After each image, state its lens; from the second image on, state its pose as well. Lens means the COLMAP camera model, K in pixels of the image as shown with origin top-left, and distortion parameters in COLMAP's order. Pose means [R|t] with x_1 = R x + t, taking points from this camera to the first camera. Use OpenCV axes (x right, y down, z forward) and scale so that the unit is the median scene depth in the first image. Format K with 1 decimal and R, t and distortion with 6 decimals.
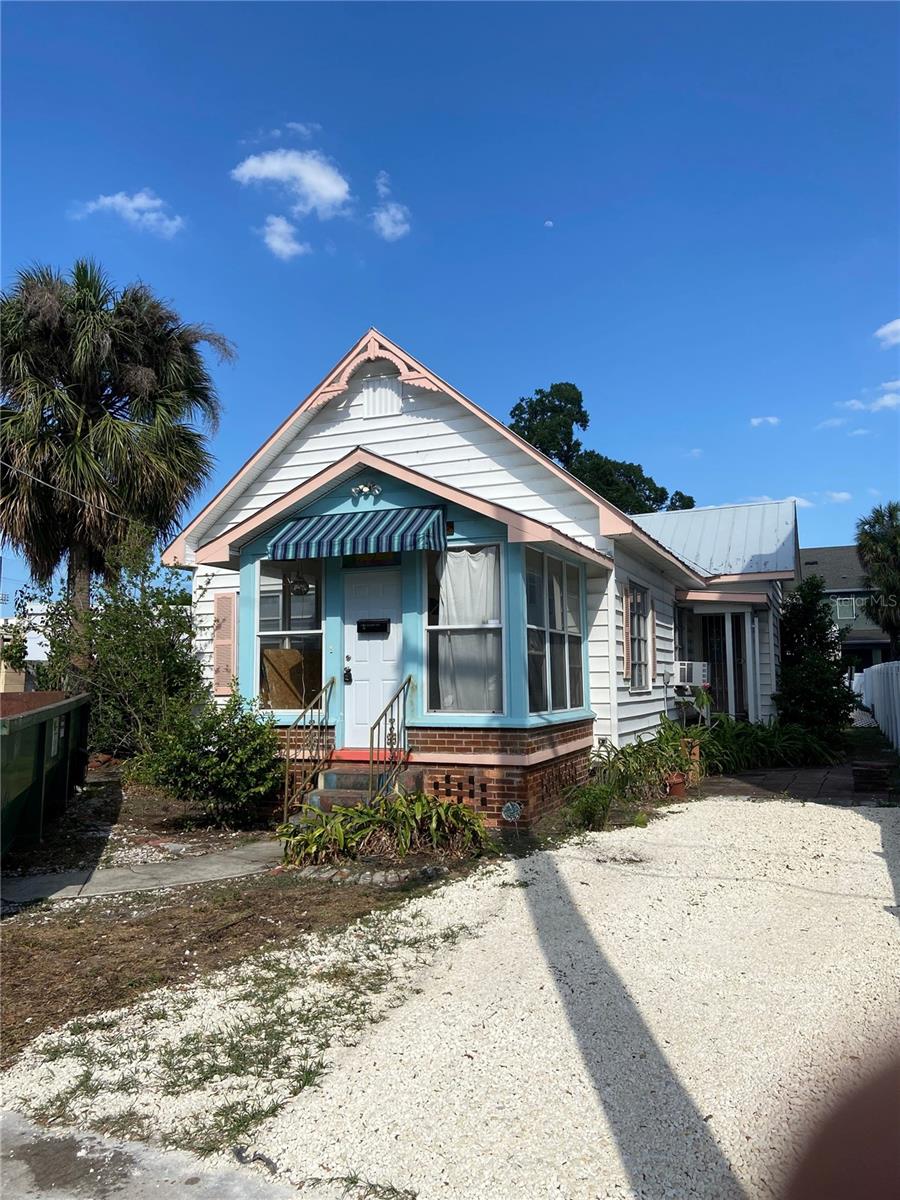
lens RADIAL K [[904.1, 0, 453.3], [0, 904.1, 597.9], [0, 0, 1]] dist [0.098810, -0.111199]
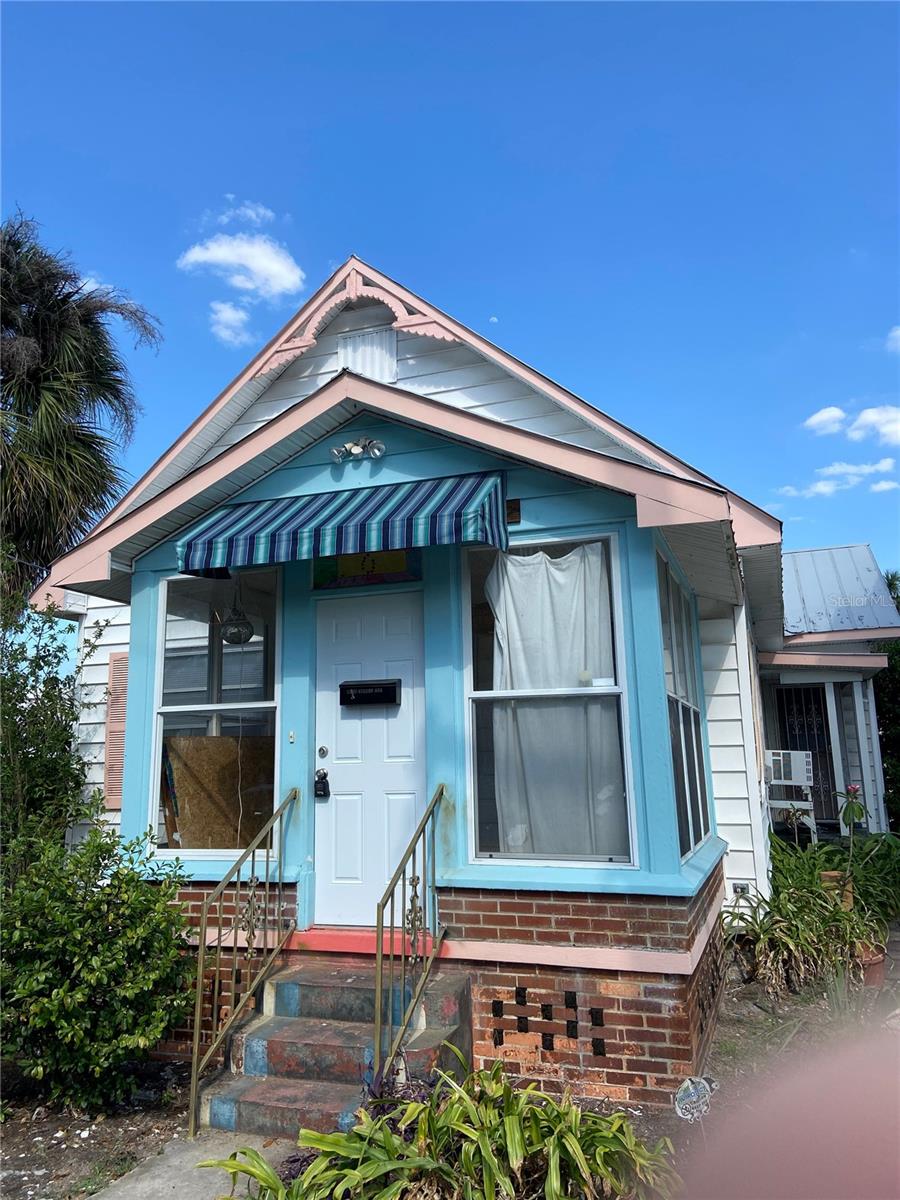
lens RADIAL K [[904.1, 0, 438.2], [0, 904.1, 594.2], [0, 0, 1]] dist [0.098810, -0.111199]
pose [[0.999156, -0.000429, 0.041072, -0.068730], [0.004333, 0.995468, -0.094997, 0.023549], [-0.040845, 0.095095, 0.994630, 0.442163]]
